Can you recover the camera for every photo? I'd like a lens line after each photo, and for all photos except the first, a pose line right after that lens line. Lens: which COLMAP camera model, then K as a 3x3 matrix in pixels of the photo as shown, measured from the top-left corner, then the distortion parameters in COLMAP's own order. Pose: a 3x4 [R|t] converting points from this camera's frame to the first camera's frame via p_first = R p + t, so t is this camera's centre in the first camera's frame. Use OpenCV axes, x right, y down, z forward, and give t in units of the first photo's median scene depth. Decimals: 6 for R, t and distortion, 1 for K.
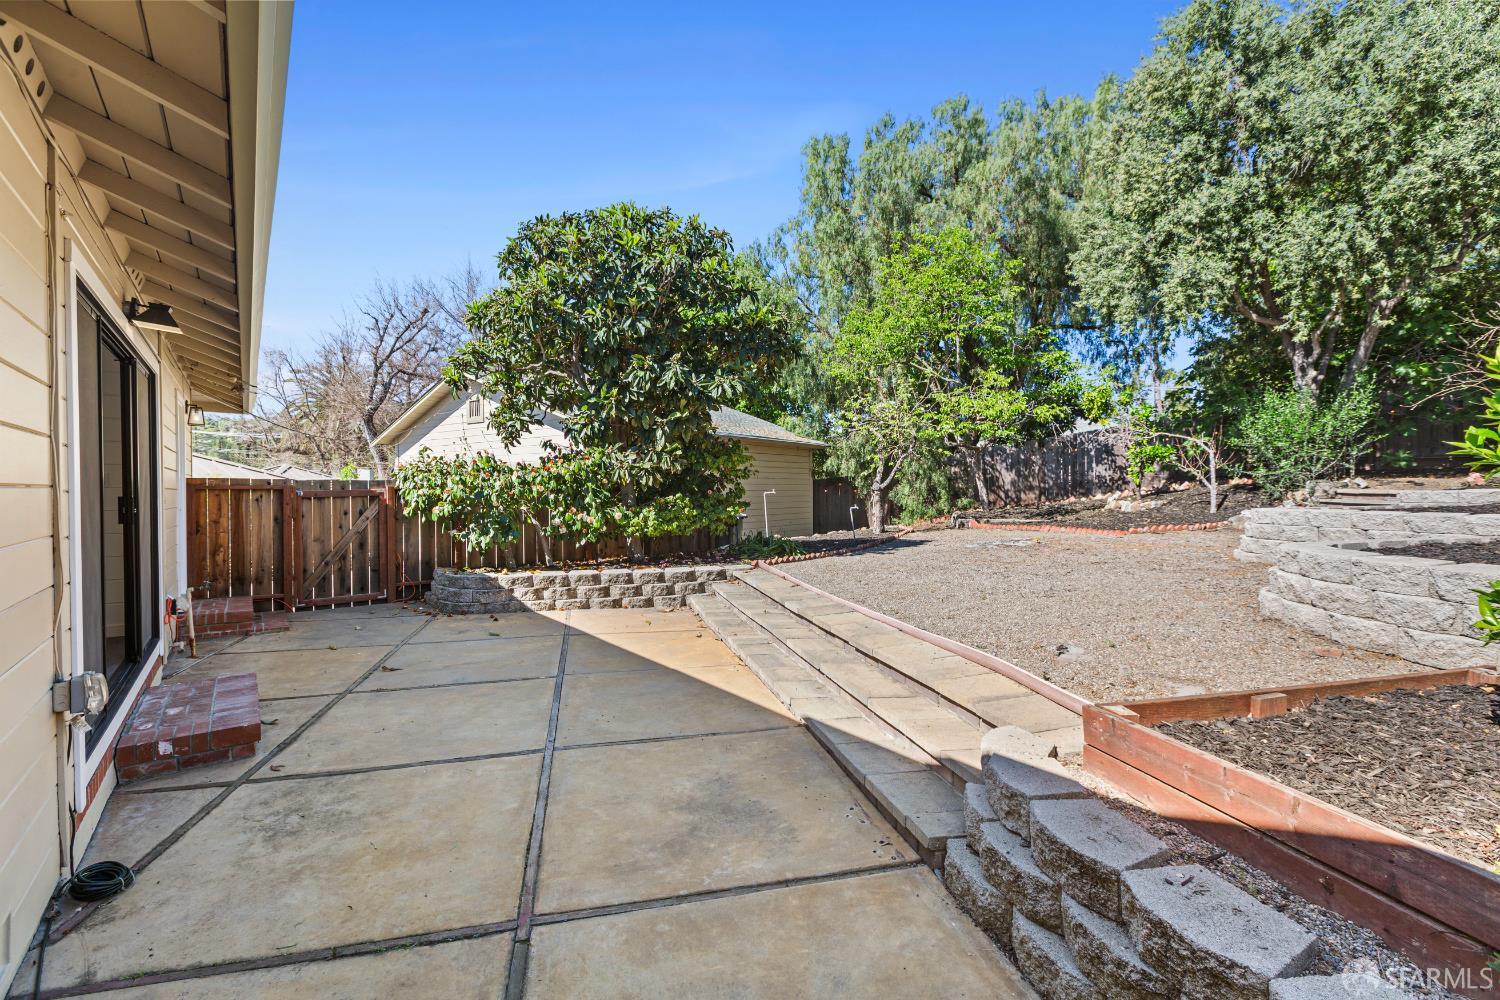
lens RADIAL K [[666.5, 0, 746.3], [0, 666.5, 498.1], [0, 0, 1]] dist [-0.000400, 0.000021]
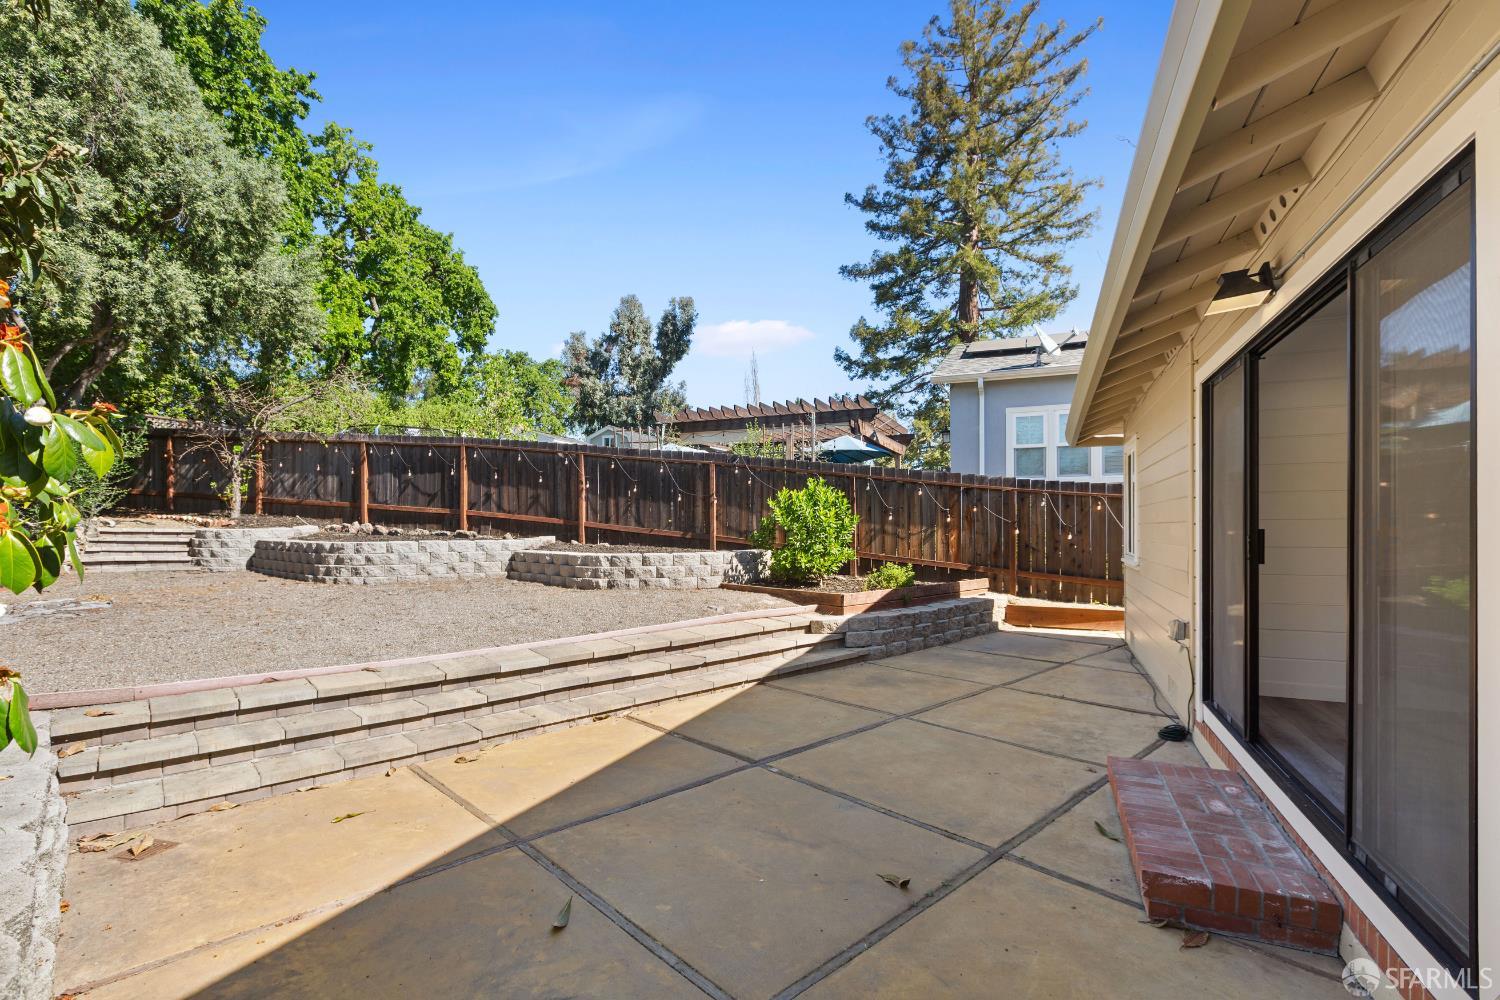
lens RADIAL K [[665.9, 0, 738.5], [0, 665.9, 530.1], [0, 0, 1]] dist [-0.000454, -0.000243]
pose [[-0.481838, 0.001303, 0.876259, -0.593859], [0.013783, 0.999886, 0.006093, -0.006180], [-0.876152, 0.015013, -0.481801, 0.870258]]
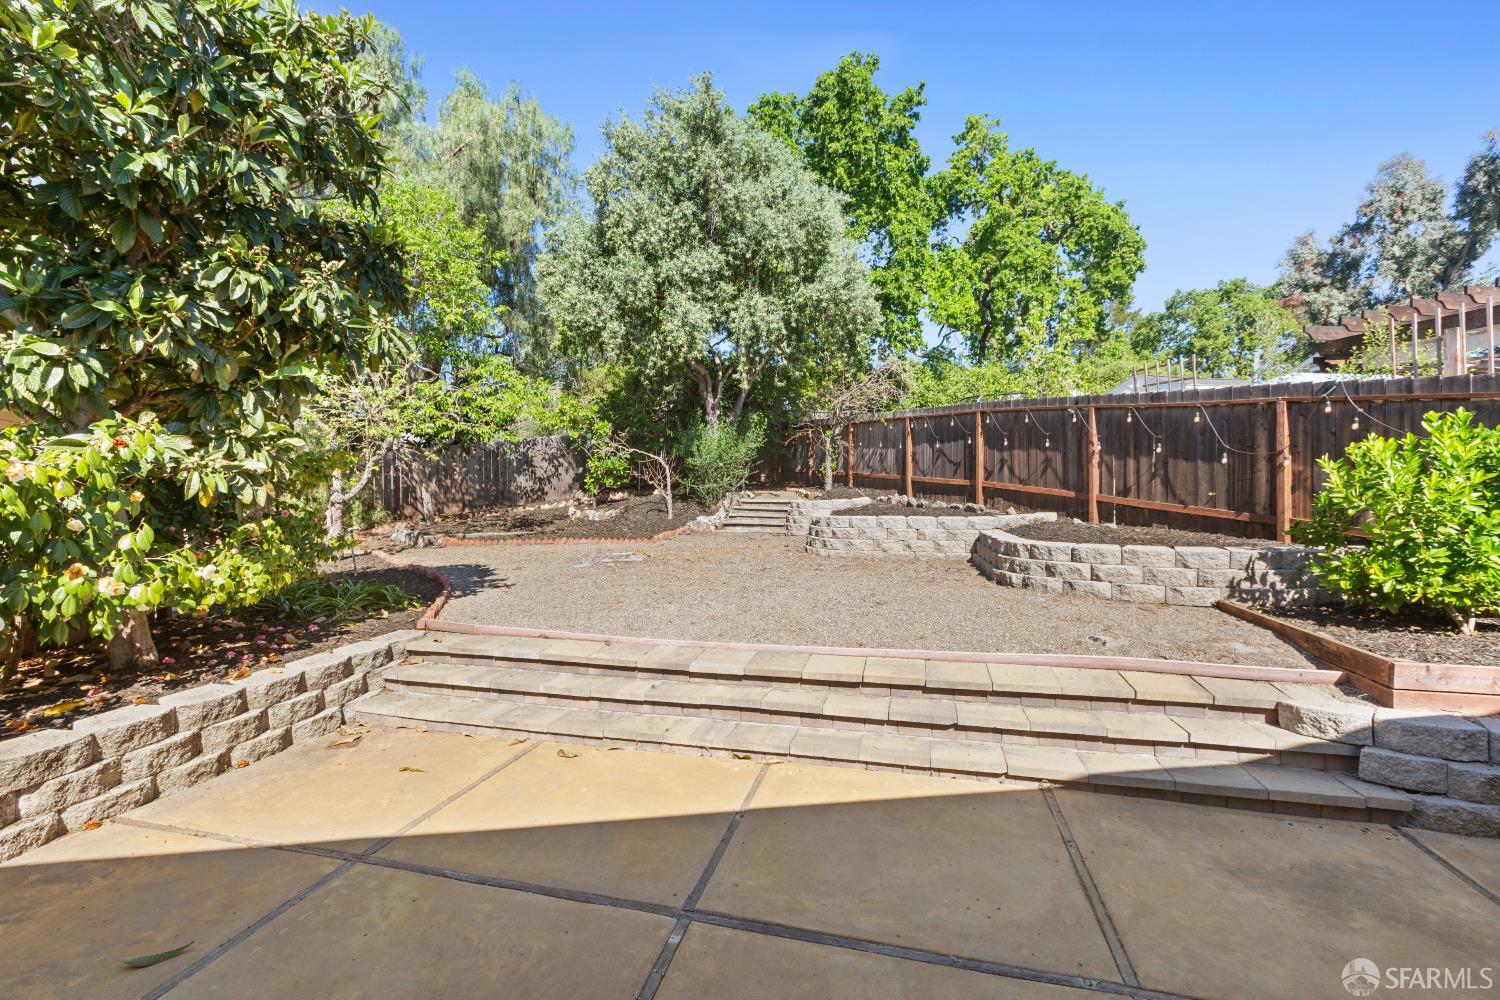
lens RADIAL K [[666.5, 0, 746.3], [0, 666.5, 498.1], [0, 0, 1]] dist [-0.000400, 0.000021]
pose [[0.473957, -0.004294, 0.880537, -0.425975], [0.012663, 0.999918, -0.001940, -0.019483], [-0.880457, 0.012070, 0.473973, 0.458988]]
